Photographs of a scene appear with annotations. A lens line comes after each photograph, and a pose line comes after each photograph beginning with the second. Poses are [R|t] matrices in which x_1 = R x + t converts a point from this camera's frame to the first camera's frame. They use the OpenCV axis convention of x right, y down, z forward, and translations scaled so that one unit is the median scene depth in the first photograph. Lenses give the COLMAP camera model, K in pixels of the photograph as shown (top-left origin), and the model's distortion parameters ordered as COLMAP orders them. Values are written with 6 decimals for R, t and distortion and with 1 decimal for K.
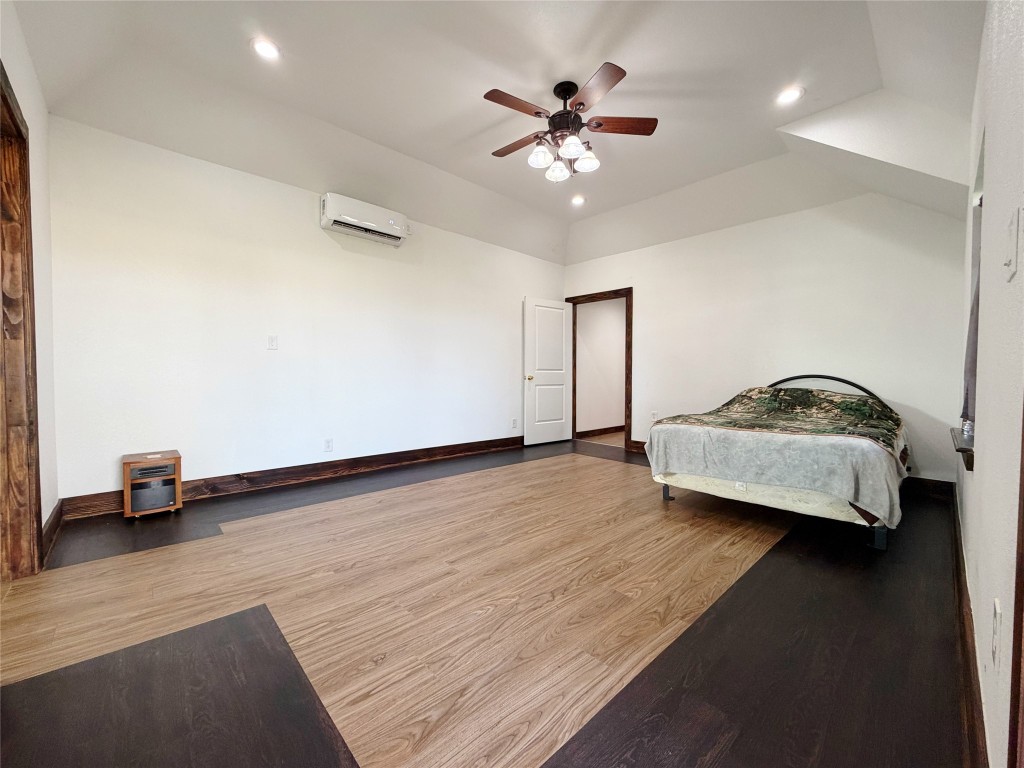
lens RADIAL K [[407.9, 0, 512.0], [0, 407.9, 384.0], [0, 0, 1]] dist [-0.000085, -0.000168]
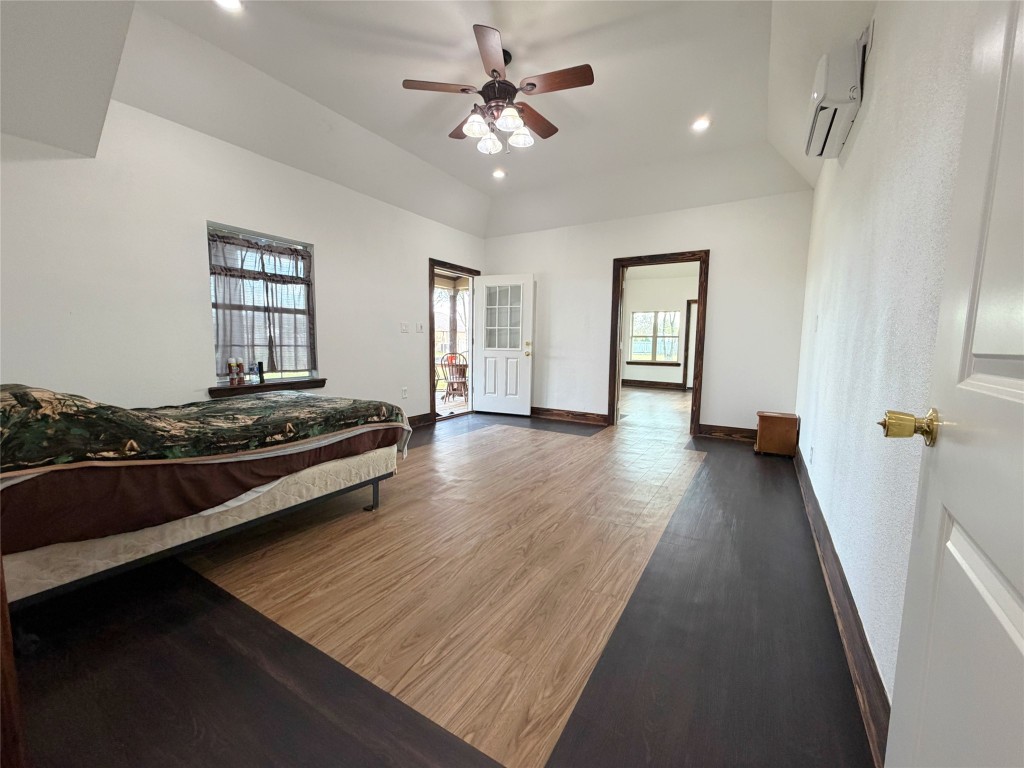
lens RADIAL K [[407.9, 0, 512.0], [0, 407.9, 384.0], [0, 0, 1]] dist [-0.000085, -0.000168]
pose [[-0.962990, 0.004676, -0.269495, 0.369599], [-0.029070, 0.992216, 0.121091, -0.074961], [0.267964, 0.124444, -0.955358, 2.021966]]
